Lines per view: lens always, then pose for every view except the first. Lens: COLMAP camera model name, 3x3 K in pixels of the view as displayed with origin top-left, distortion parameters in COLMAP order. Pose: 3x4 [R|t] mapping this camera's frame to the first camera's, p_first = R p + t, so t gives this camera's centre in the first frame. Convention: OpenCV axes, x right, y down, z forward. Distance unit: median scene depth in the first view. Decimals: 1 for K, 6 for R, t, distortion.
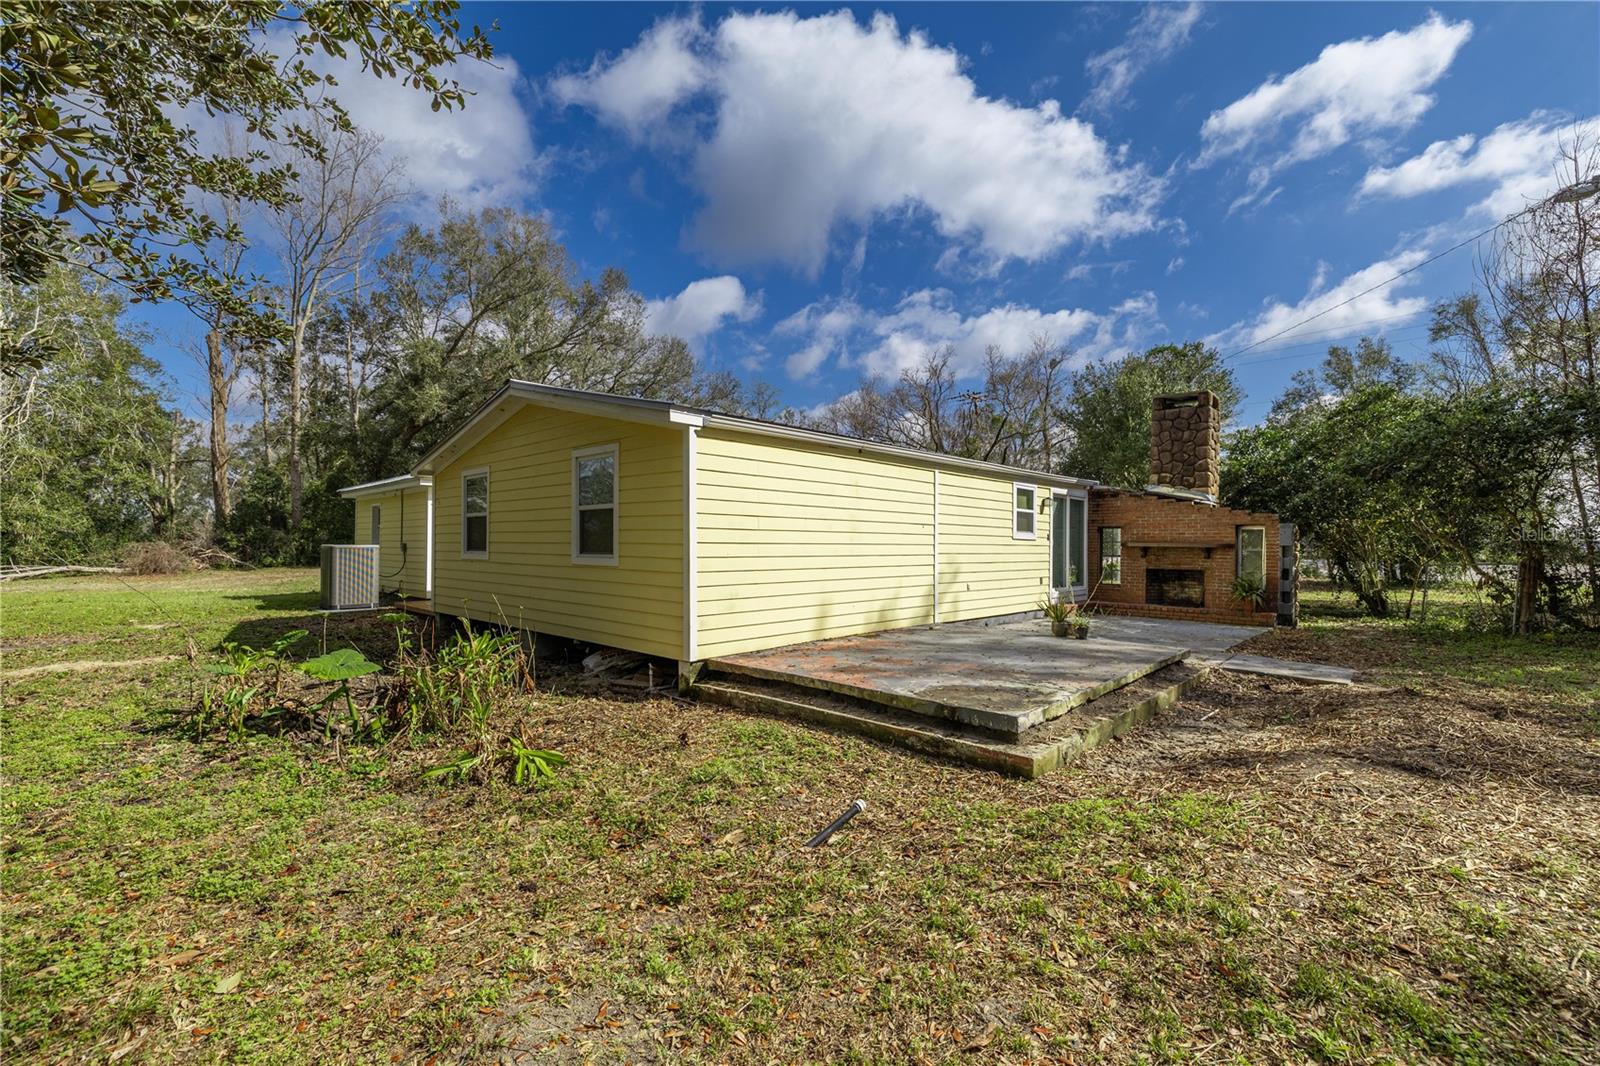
lens RADIAL K [[700.2, 0, 800.0], [0, 700.2, 533.0], [0, 0, 1]] dist [0.013256, -0.000009]
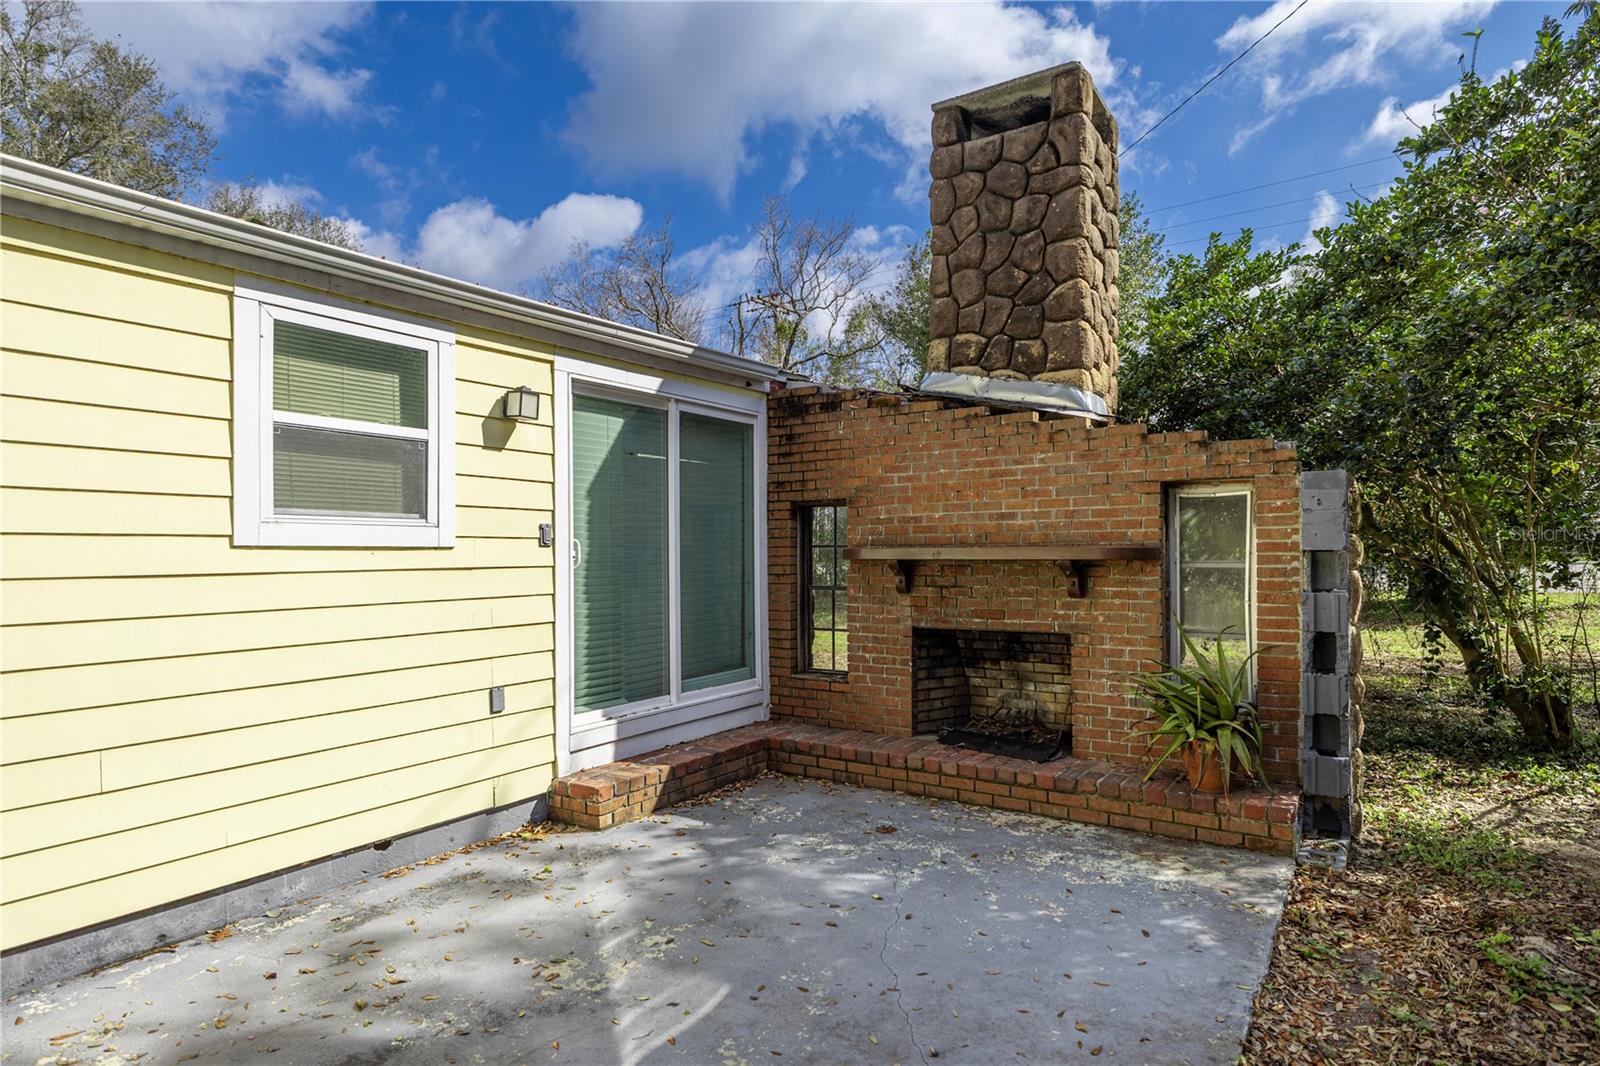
lens RADIAL K [[852.0, 0, 806.1], [0, 852.0, 545.3], [0, 0, 1]] dist [-0.039835, -0.000140]
pose [[0.989330, -0.018702, 0.144488, 0.404302], [0.017161, 0.999782, 0.011903, 0.007868], [-0.144679, -0.009296, 0.989435, 0.645803]]
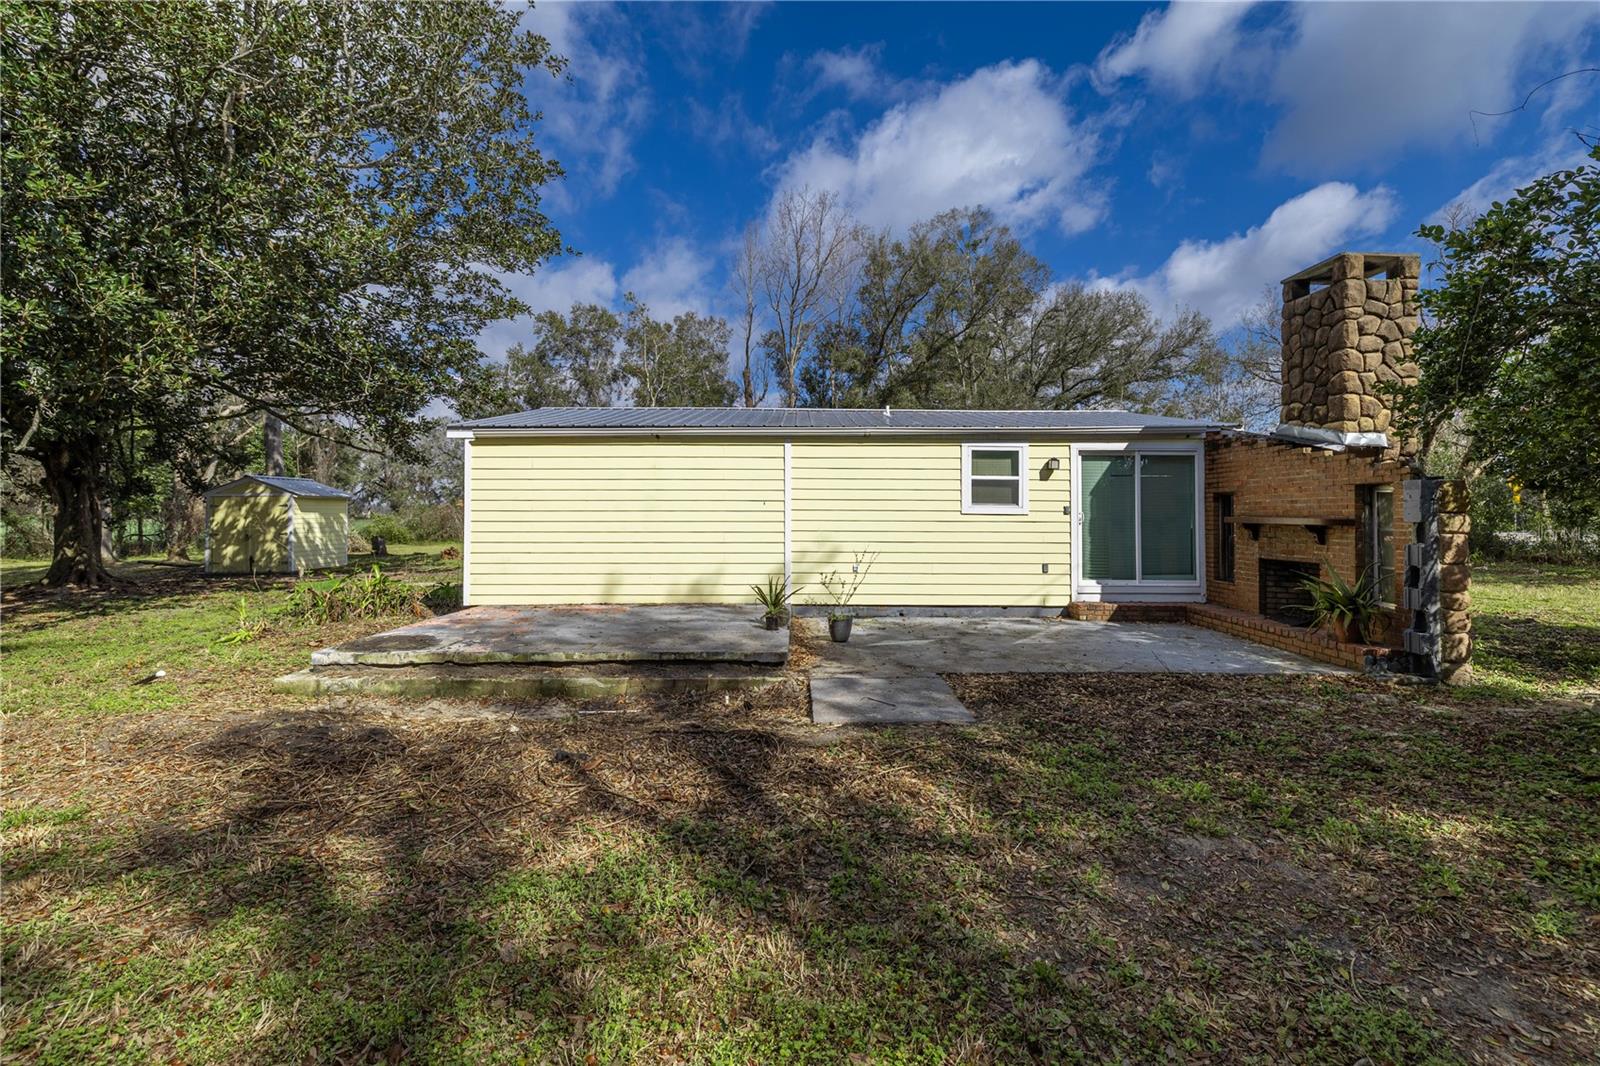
lens RADIAL K [[682.7, 0, 806.4], [0, 682.7, 489.0], [0, 0, 1]] dist [-0.000158, 0.000023]
pose [[0.681189, -0.033345, -0.731348, 0.692749], [0.016046, 0.999402, -0.030621, 0.001169], [0.731932, 0.009124, 0.681317, 0.295042]]
